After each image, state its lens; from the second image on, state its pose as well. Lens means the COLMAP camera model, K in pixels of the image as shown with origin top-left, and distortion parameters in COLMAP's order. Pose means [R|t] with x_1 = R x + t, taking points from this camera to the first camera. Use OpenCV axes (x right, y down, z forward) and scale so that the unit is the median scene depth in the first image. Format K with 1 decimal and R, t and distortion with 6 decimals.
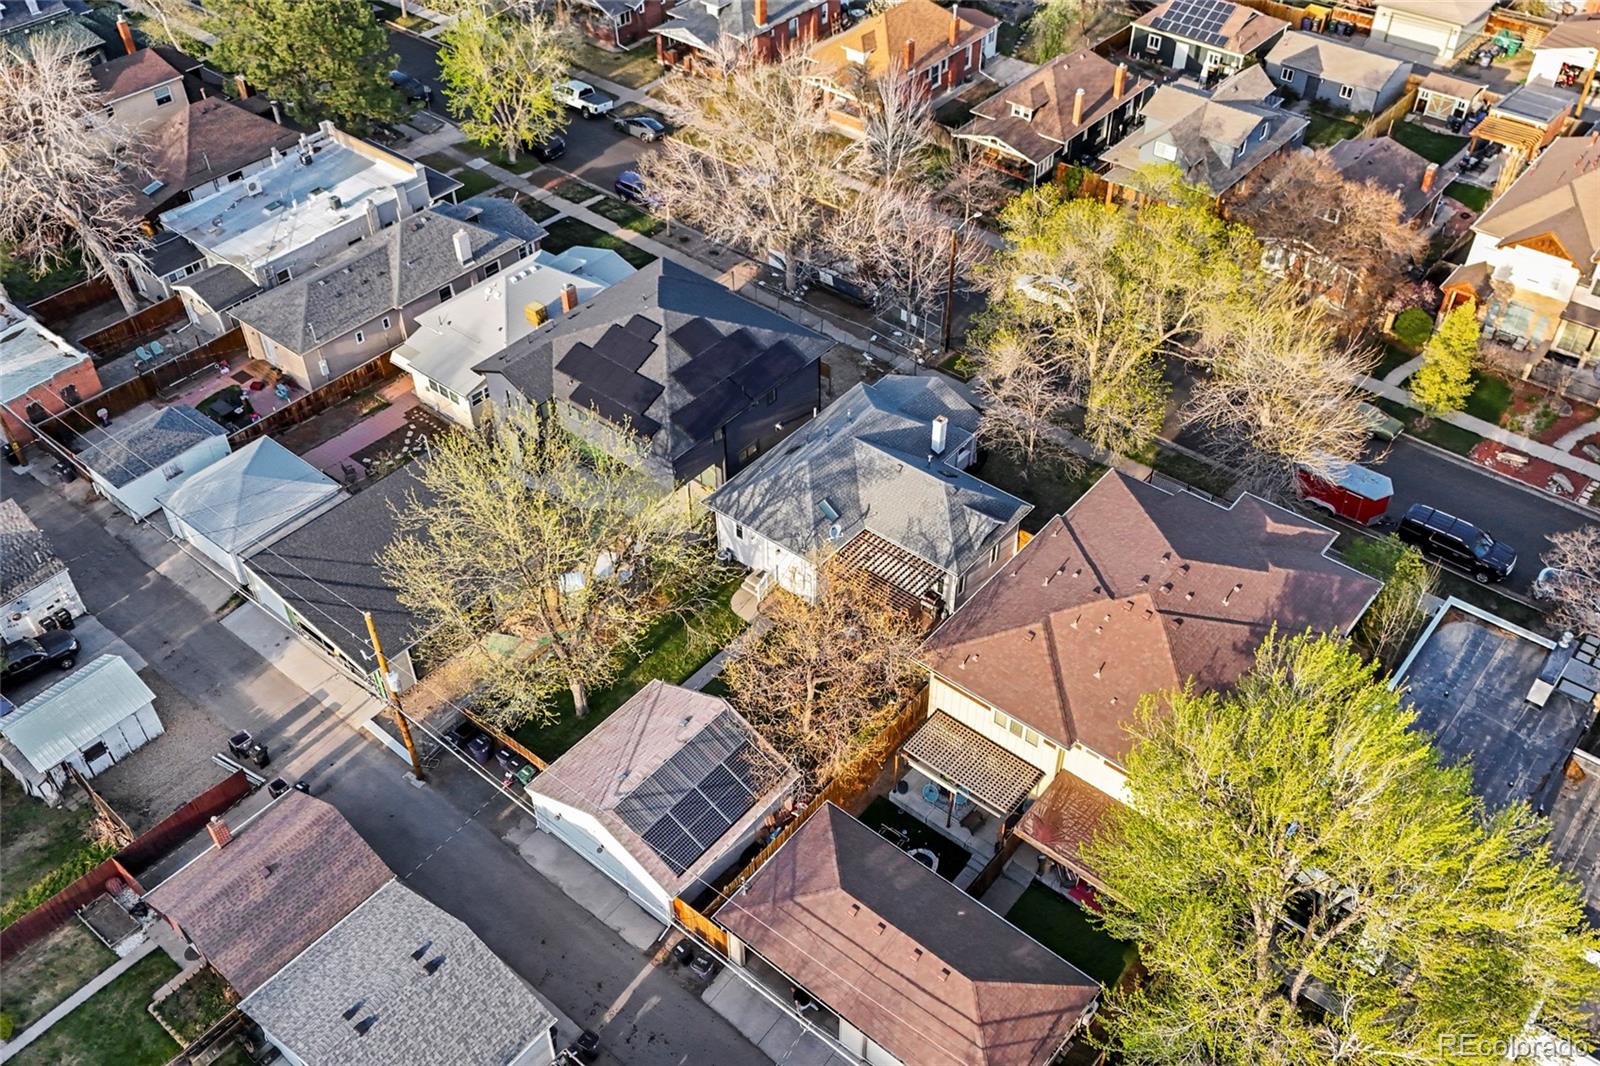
lens RADIAL K [[1413.7, 0, 810.7], [0, 1413.7, 537.6], [0, 0, 1]] dist [-0.000183, -0.001710]
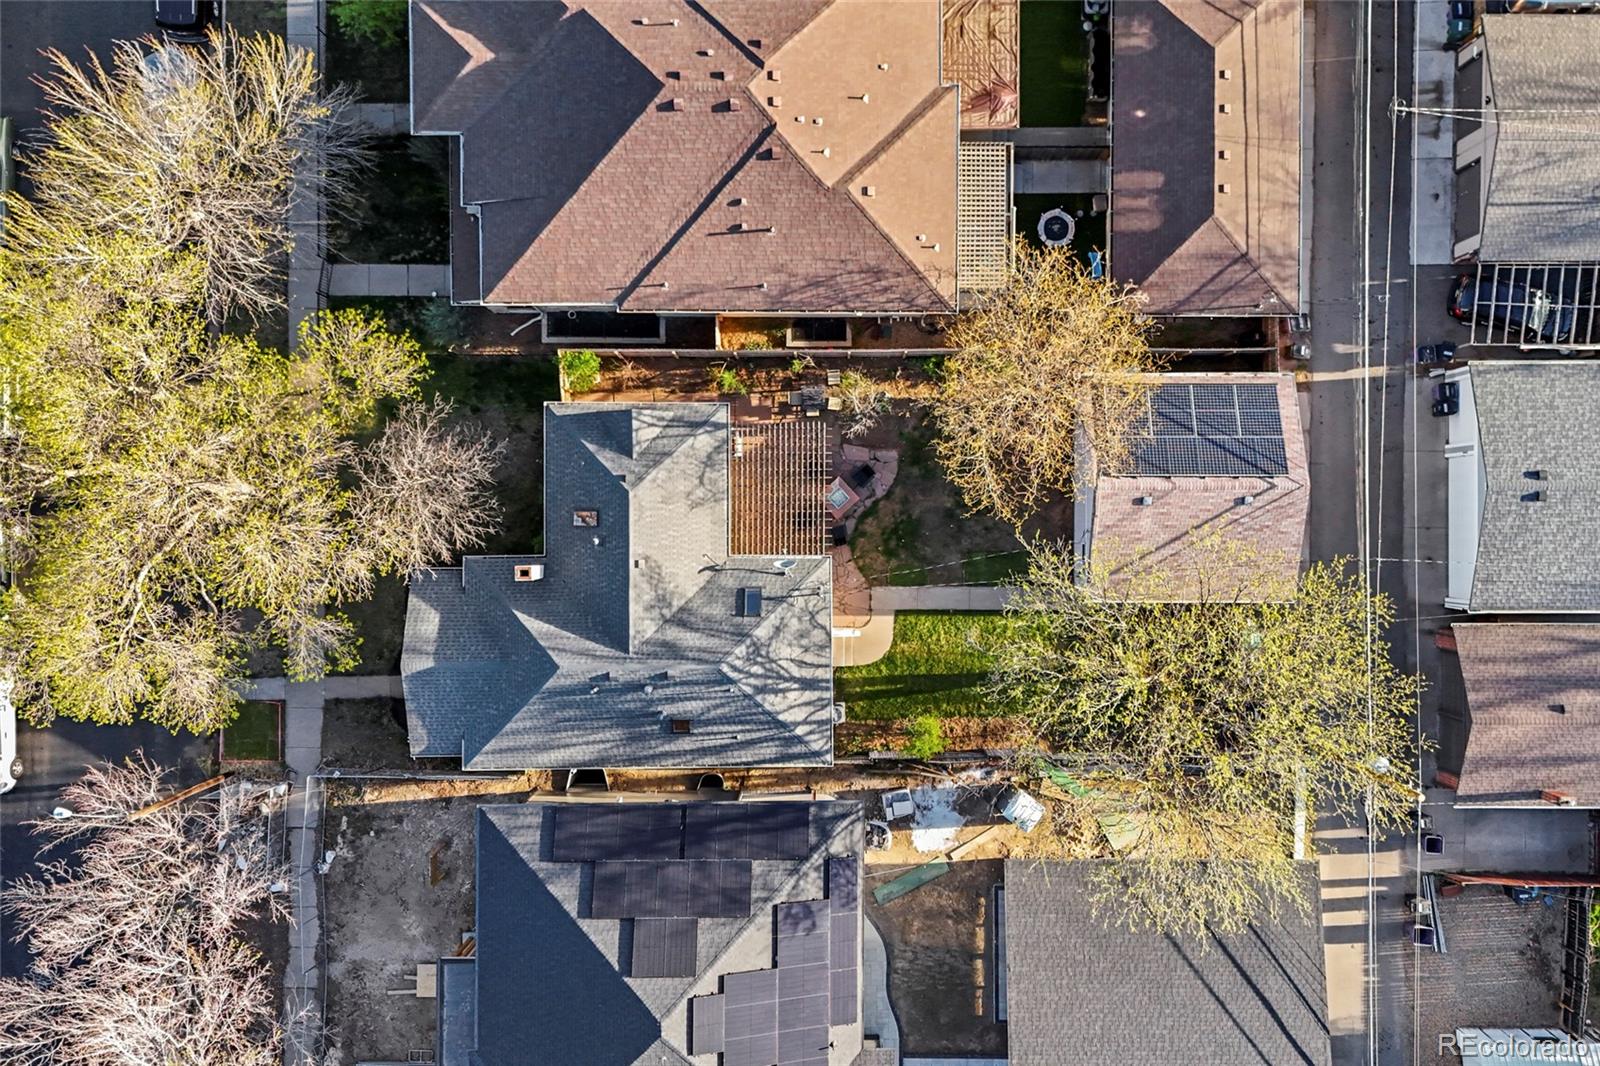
lens RADIAL K [[1413.7, 0, 810.7], [0, 1413.7, 537.6], [0, 0, 1]] dist [-0.000183, -0.001710]
pose [[-0.633905, -0.773407, -0.002417, 0.025582], [0.502761, -0.414446, 0.758595, -0.662263], [-0.587704, 0.479662, 0.651558, 0.602141]]
